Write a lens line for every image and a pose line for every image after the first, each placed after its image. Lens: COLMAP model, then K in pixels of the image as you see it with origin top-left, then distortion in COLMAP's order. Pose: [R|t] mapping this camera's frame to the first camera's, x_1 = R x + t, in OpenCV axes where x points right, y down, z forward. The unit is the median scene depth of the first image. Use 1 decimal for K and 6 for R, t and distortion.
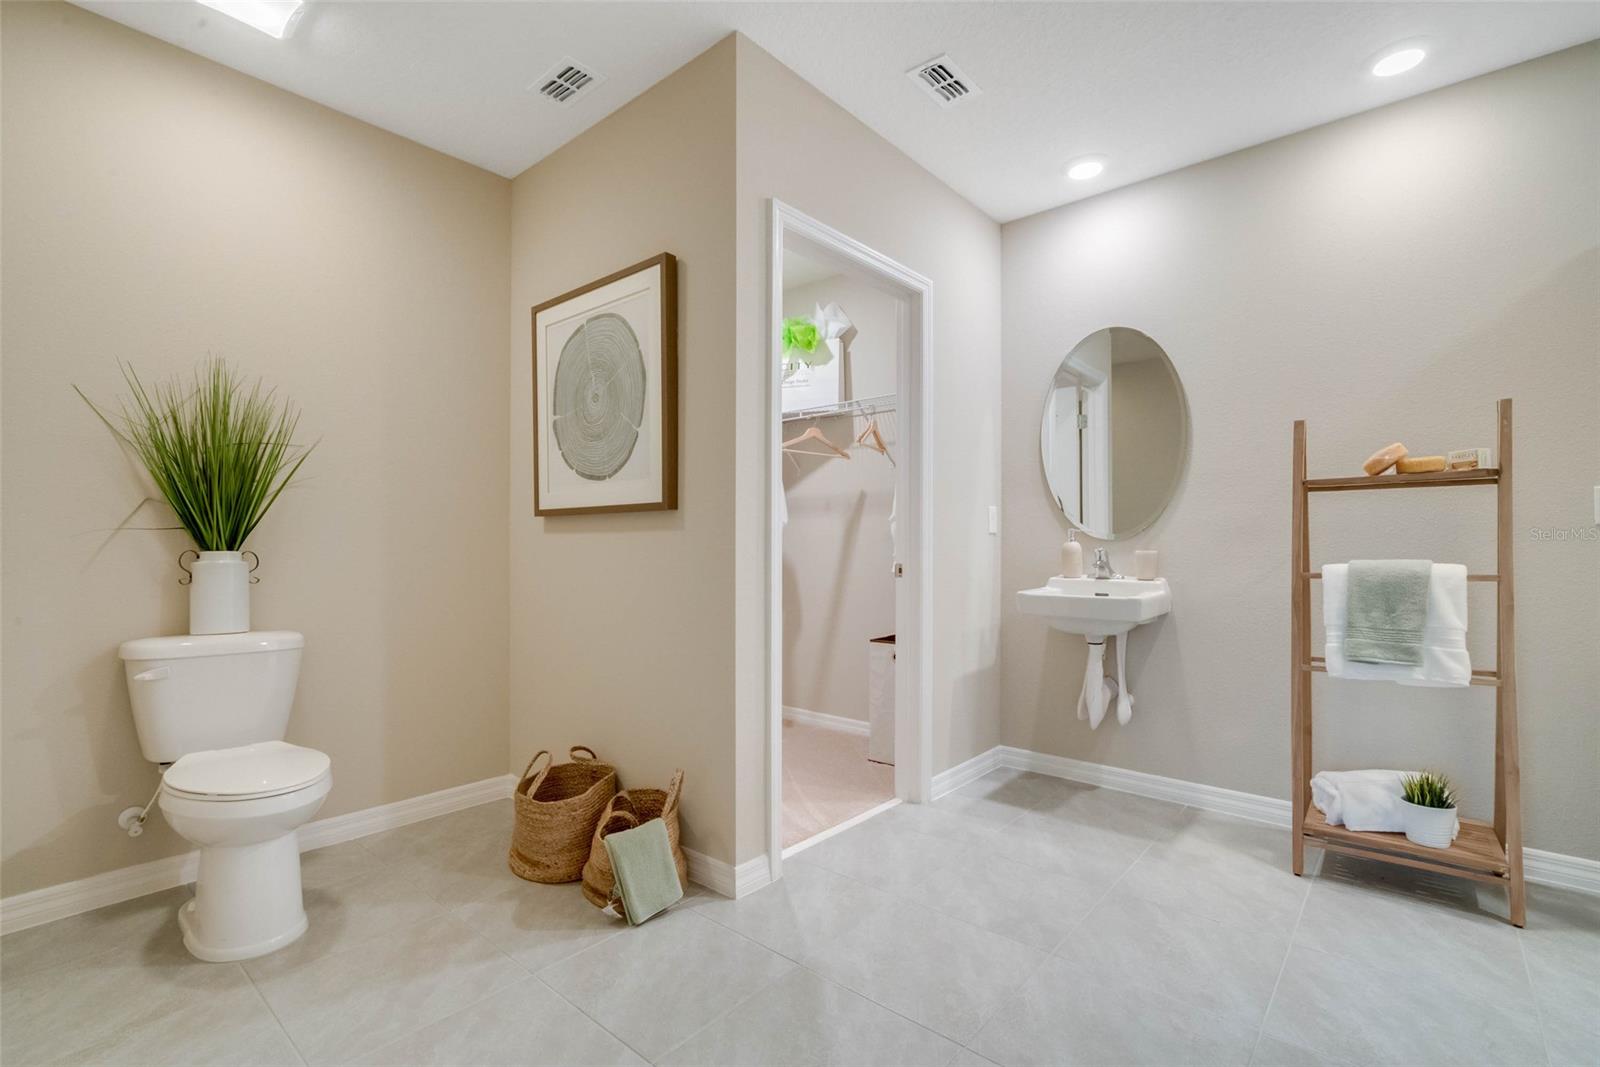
lens RADIAL K [[725.9, 0, 800.3], [0, 725.9, 547.6], [0, 0, 1]] dist [-0.000440, 0.000039]
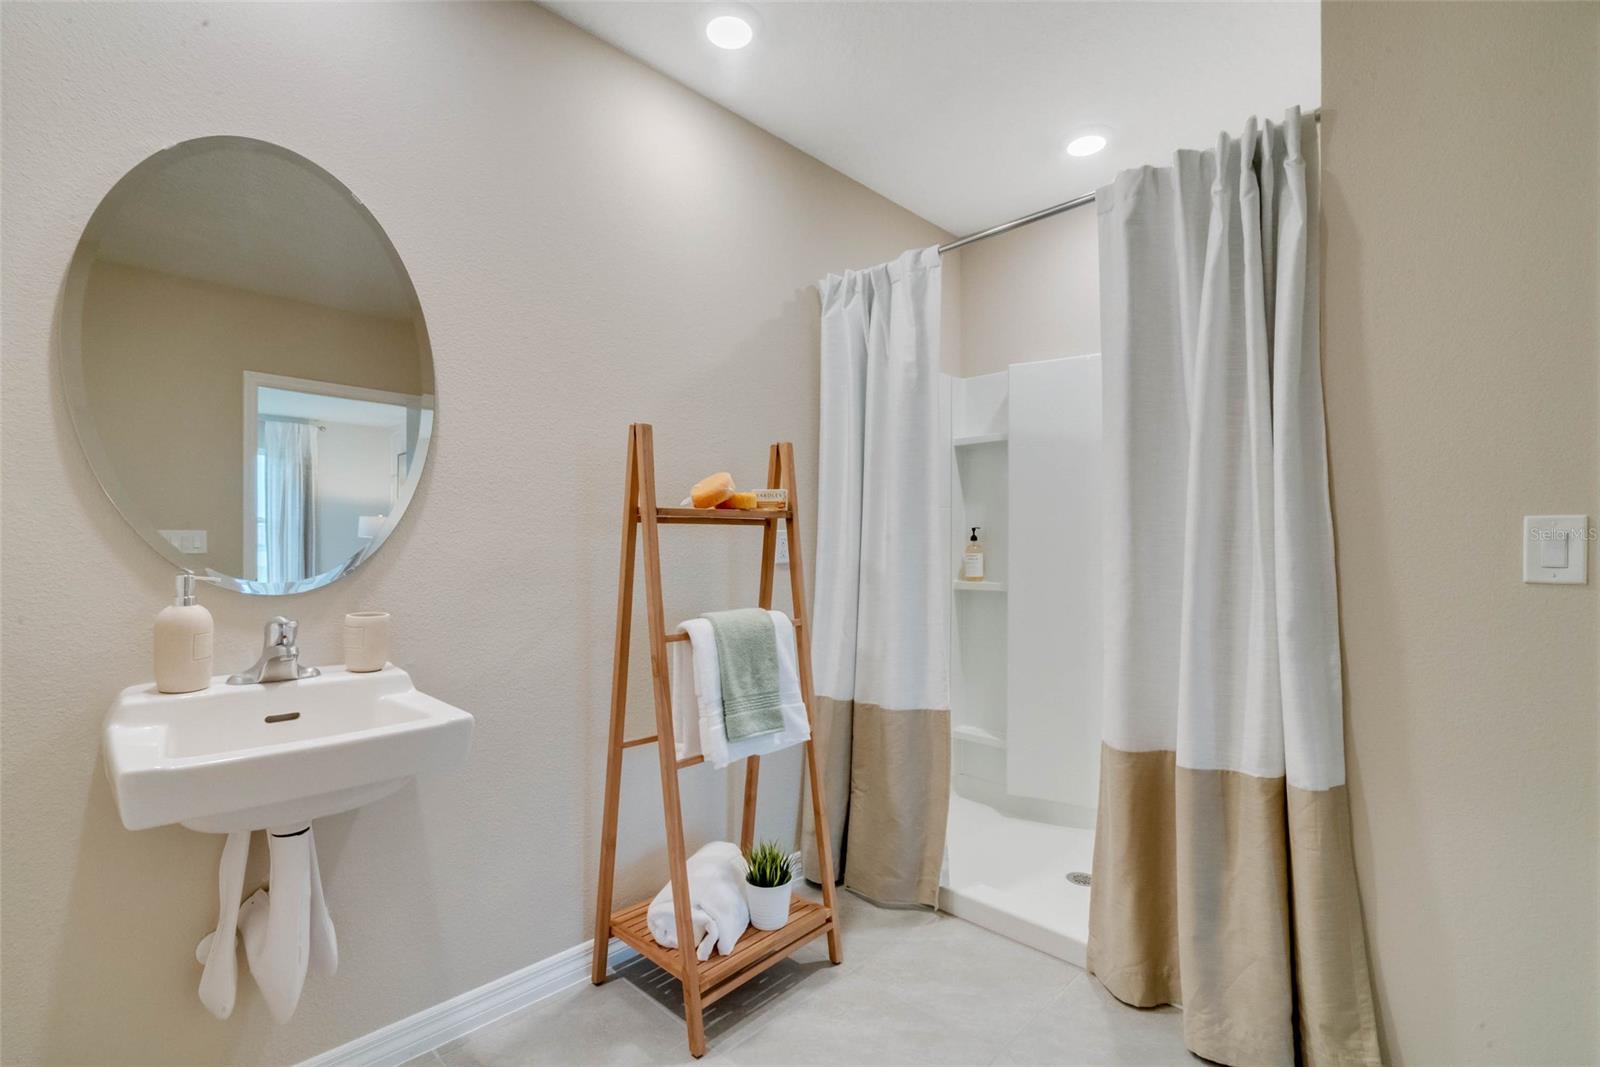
lens RADIAL K [[741.7, 0, 799.4], [0, 741.7, 552.9], [0, 0, 1]] dist [-0.003242, -0.000404]
pose [[0.068373, -0.004003, 0.997652, -0.042236], [0.008315, 0.999959, 0.003443, -0.050394], [-0.997625, 0.008061, 0.068404, 0.827060]]
